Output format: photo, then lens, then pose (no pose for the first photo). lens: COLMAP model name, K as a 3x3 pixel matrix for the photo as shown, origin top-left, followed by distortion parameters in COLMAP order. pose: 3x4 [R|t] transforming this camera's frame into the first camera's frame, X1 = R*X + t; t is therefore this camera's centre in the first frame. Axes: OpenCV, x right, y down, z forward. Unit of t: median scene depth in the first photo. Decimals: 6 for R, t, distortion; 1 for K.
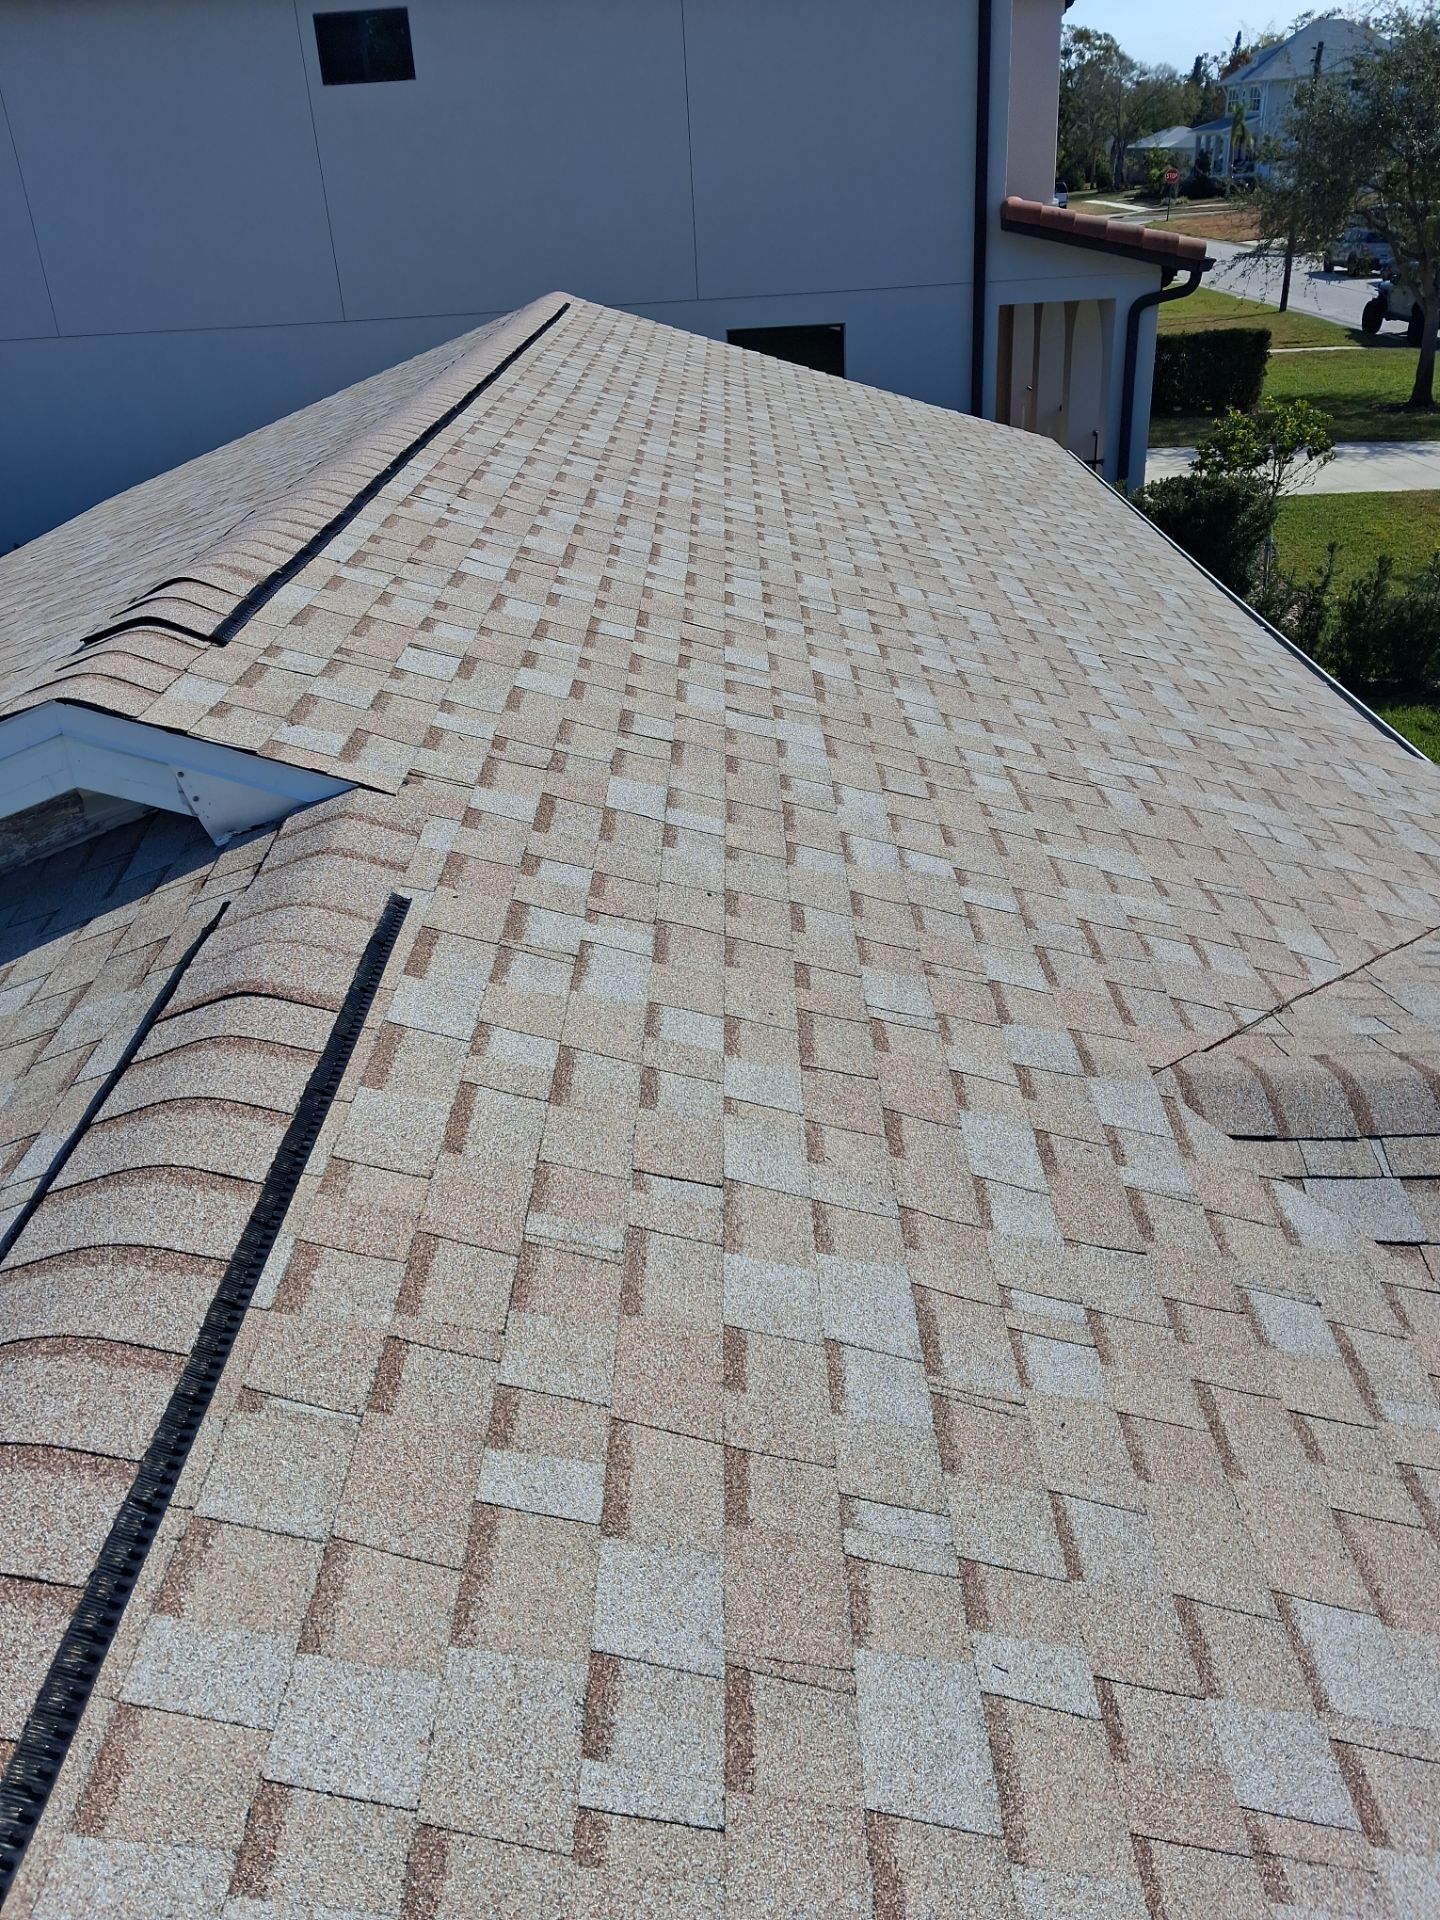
lens RADIAL K [[1443.7, 0, 720.0], [0, 1443.7, 960.0], [0, 0, 1]] dist [-0.003672, -0.015019]
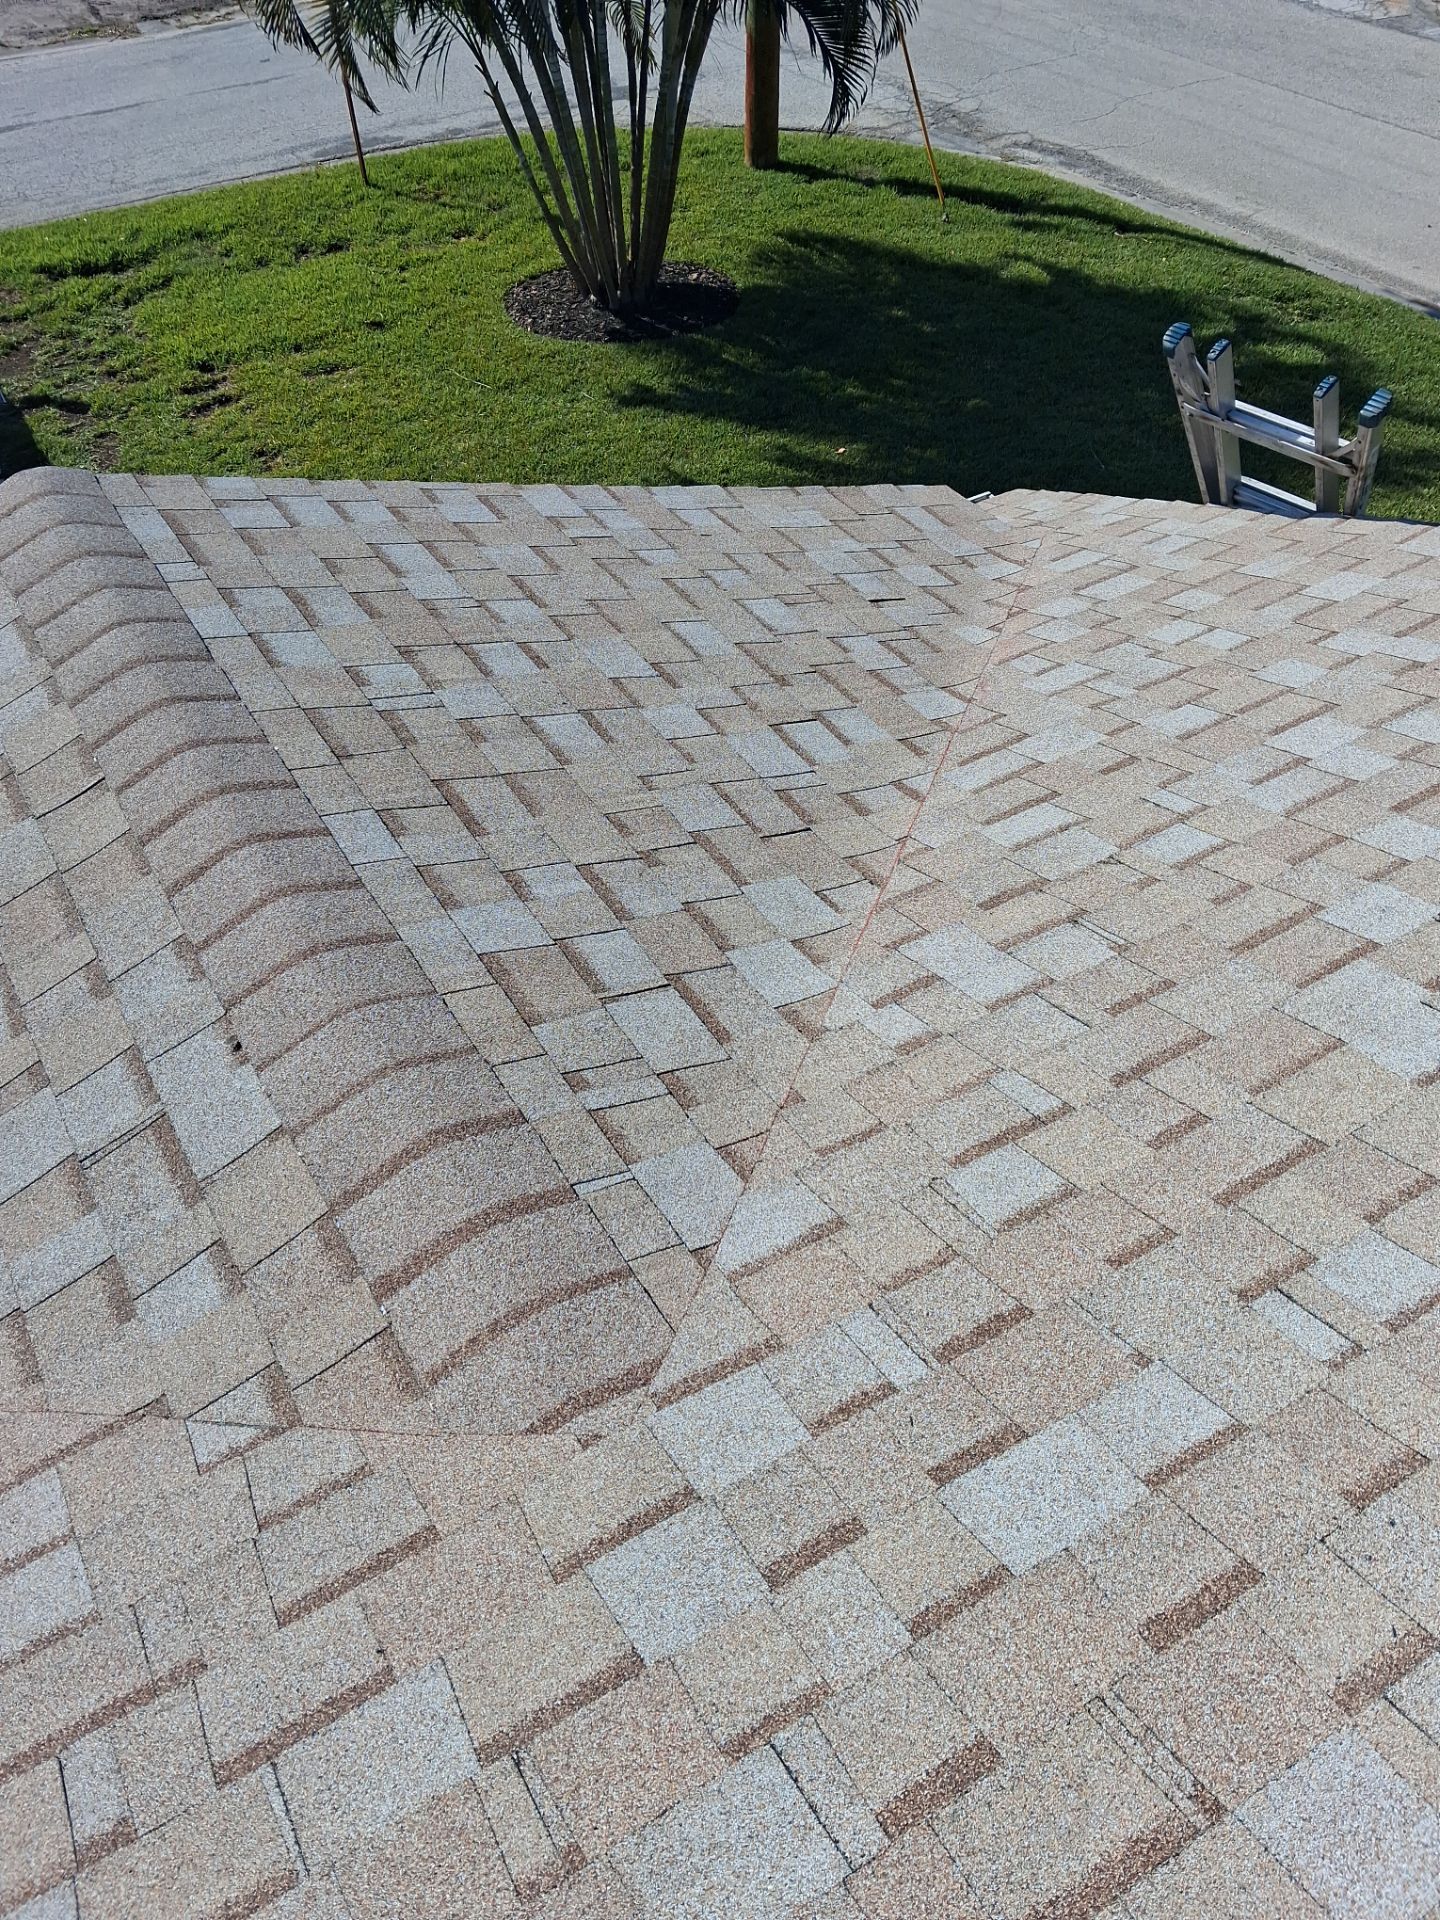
lens RADIAL K [[1465.1, 0, 680.8], [0, 1465.1, 961.5], [0, 0, 1]] dist [0.027830, -0.011108]
pose [[-0.503017, -0.563688, 0.655157, -0.010133], [0.486696, 0.441678, 0.753690, -0.308498], [-0.714214, 0.697981, 0.052173, 0.525051]]
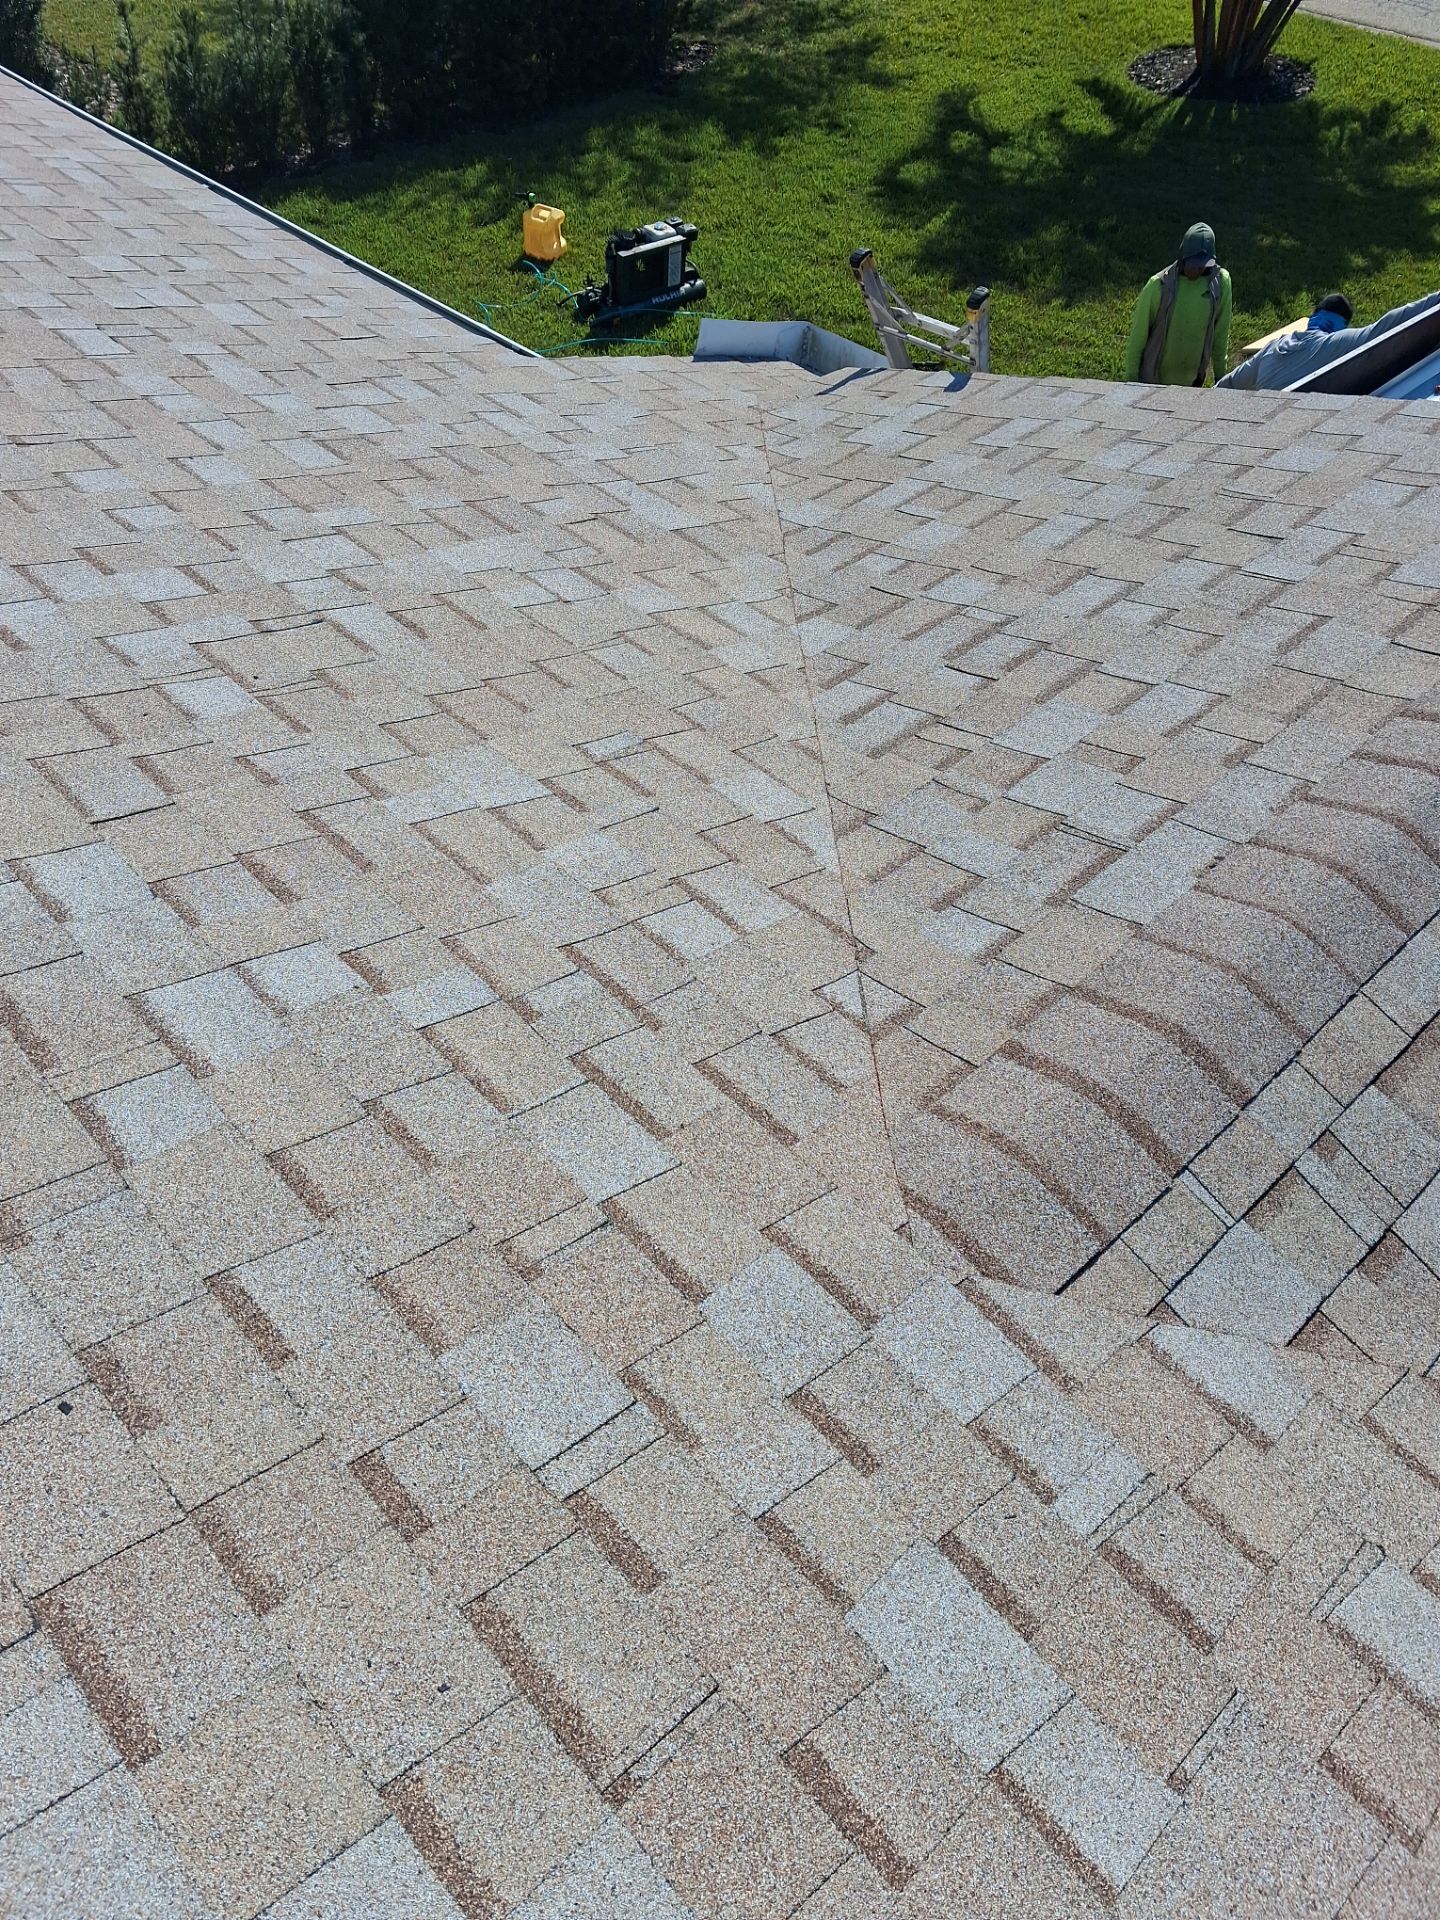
lens RADIAL K [[1440.5, 0, 720.0], [0, 1440.5, 960.0], [0, 0, 1]] dist [0.074188, -0.090465]
pose [[0.724532, -0.473815, 0.500553, -0.015139], [0.298804, 0.870371, 0.391369, -0.201191], [-0.621104, -0.133992, 0.772189, 0.376978]]
